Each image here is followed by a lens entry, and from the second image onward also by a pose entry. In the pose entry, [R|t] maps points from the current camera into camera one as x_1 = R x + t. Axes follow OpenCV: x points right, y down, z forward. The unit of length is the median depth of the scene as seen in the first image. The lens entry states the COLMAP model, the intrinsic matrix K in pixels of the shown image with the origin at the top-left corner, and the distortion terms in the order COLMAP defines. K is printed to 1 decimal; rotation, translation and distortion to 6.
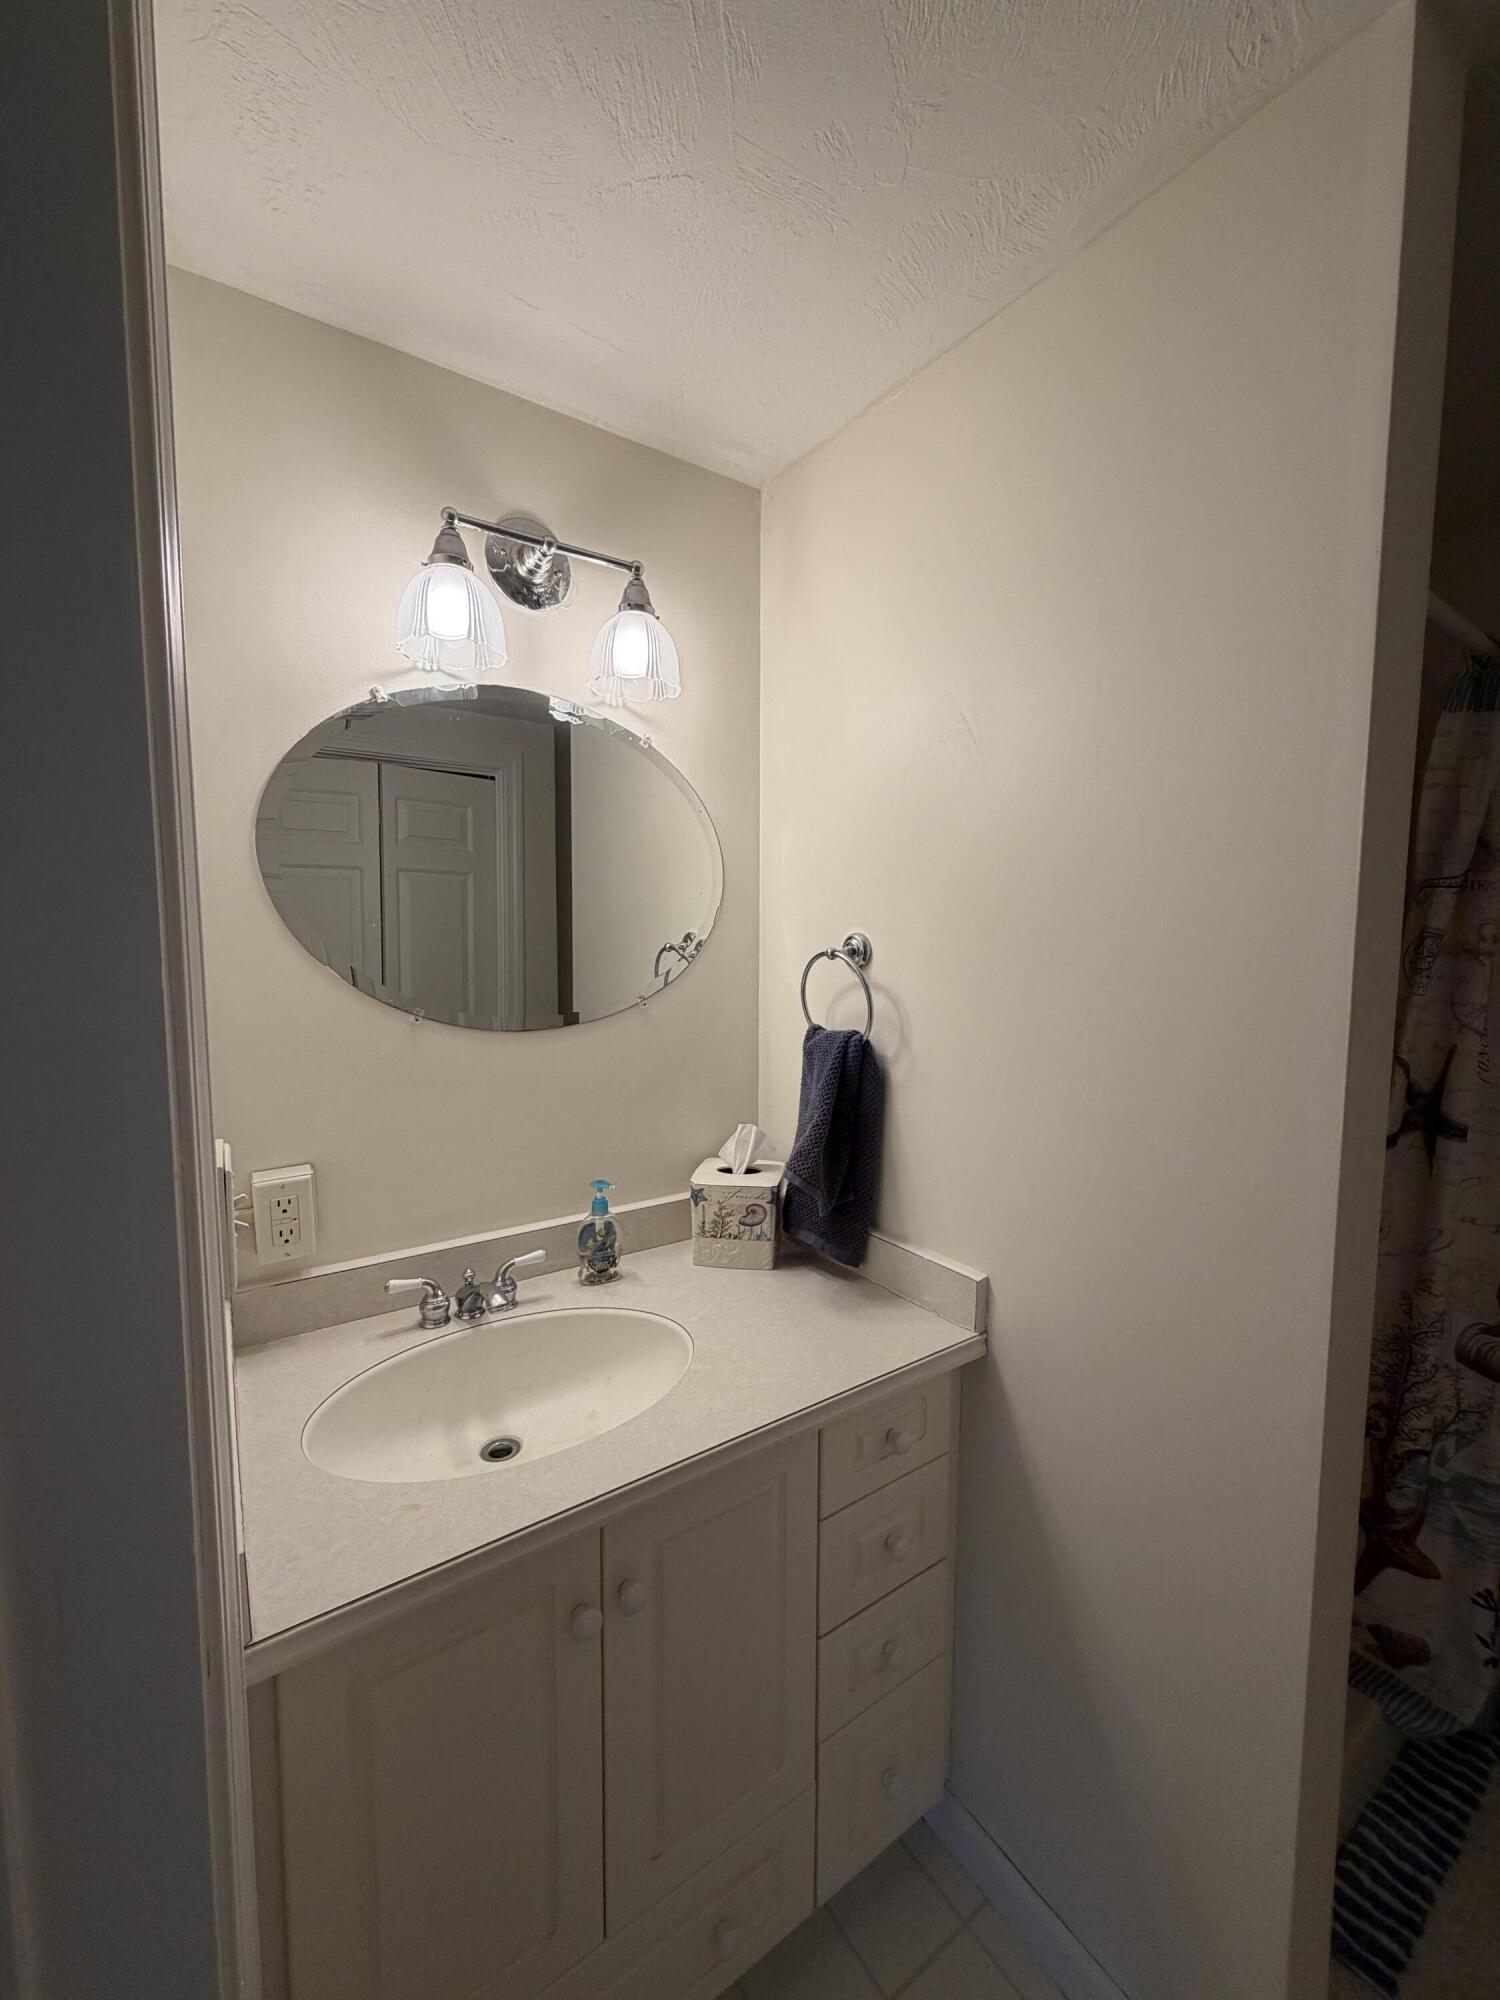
lens RADIAL K [[797.0, 0, 752.8], [0, 797.0, 996.0], [0, 0, 1]] dist [0.000268, 0.000491]
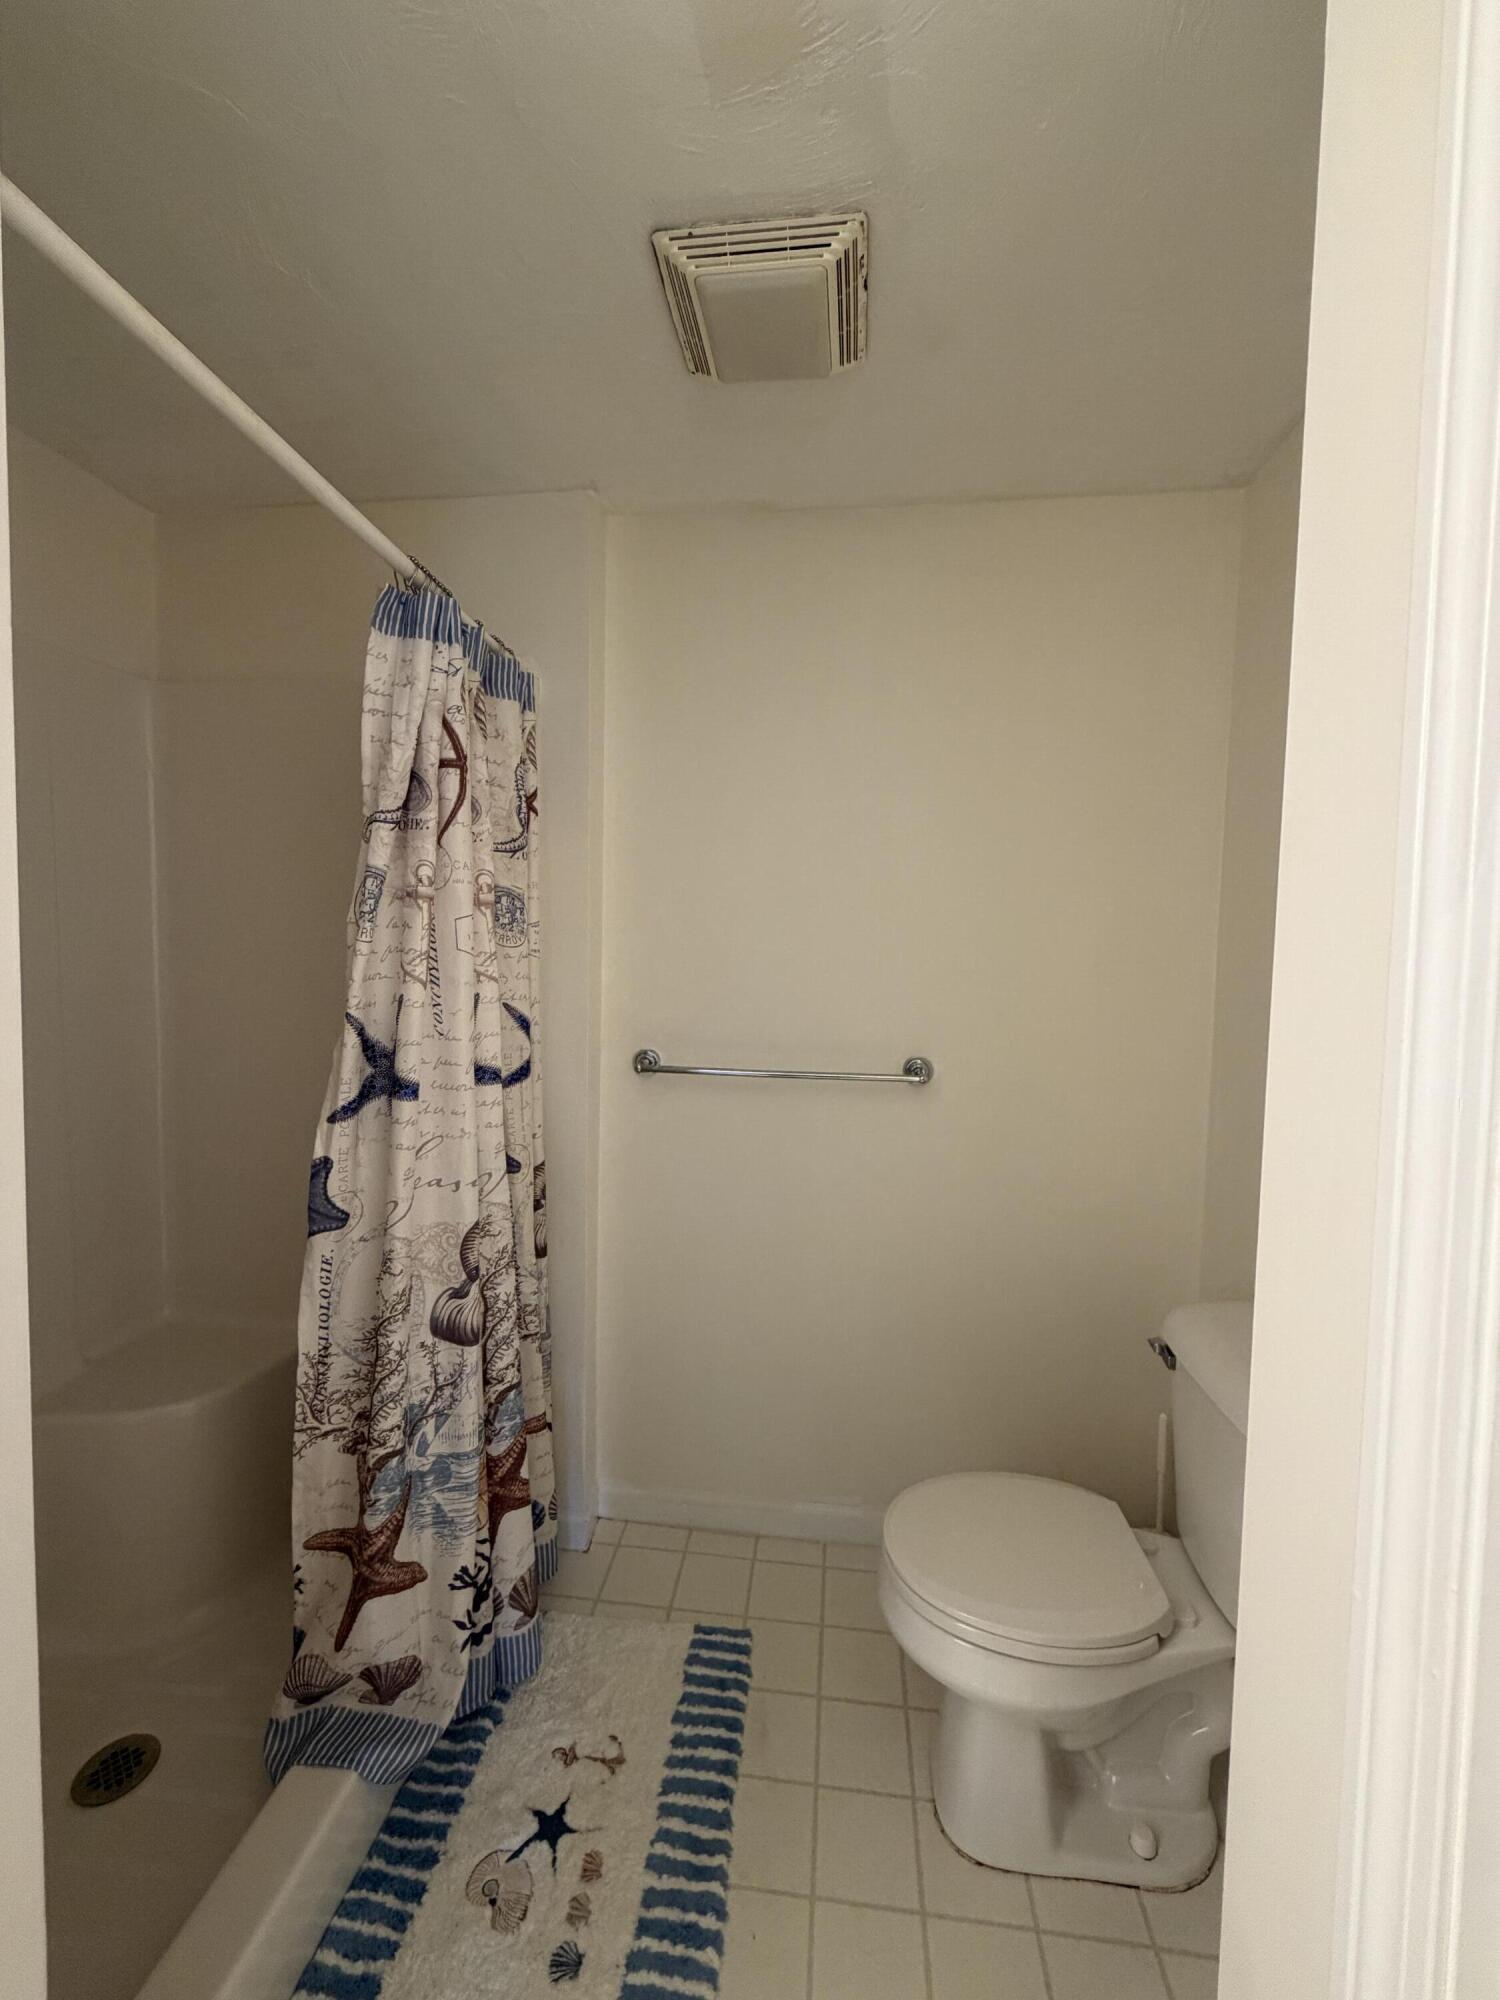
lens RADIAL K [[797.0, 0, 752.8], [0, 797.0, 996.0], [0, 0, 1]] dist [0.000268, 0.000491]
pose [[0.657794, -0.033014, 0.752474, 0.449826], [0.044713, 0.998989, 0.004743, 0.073789], [-0.751870, 0.030525, 0.658605, 0.092508]]
